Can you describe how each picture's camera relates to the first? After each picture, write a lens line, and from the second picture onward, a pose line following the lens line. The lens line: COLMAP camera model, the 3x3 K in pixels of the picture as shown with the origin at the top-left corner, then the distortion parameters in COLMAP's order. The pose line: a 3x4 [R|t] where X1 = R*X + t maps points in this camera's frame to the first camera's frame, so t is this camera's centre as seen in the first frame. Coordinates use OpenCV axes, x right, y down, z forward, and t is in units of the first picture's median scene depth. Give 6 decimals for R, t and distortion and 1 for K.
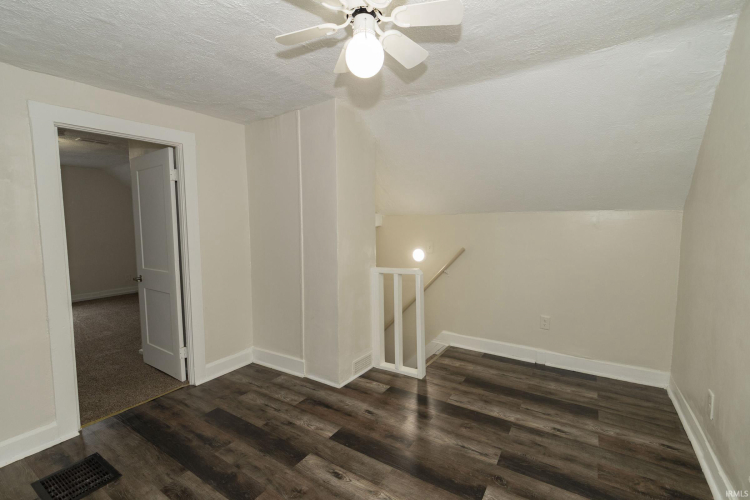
lens RADIAL K [[330.5, 0, 371.8], [0, 330.5, 247.0], [0, 0, 1]] dist [0.004510, -0.000923]
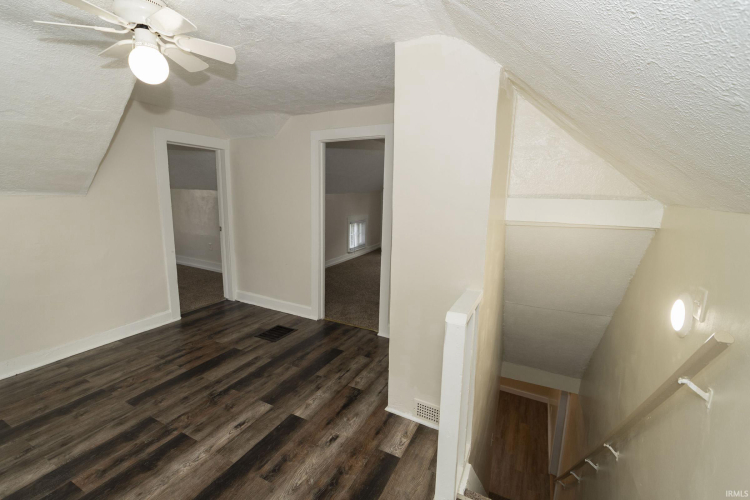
lens RADIAL K [[330.5, 0, 371.4], [0, 330.5, 253.8], [0, 0, 1]] dist [0.004510, -0.000923]
pose [[0.108963, 0.201616, -0.973385, 0.758692], [-0.096658, 0.976724, 0.191488, -0.141020], [0.989335, 0.073221, 0.125915, 0.986979]]
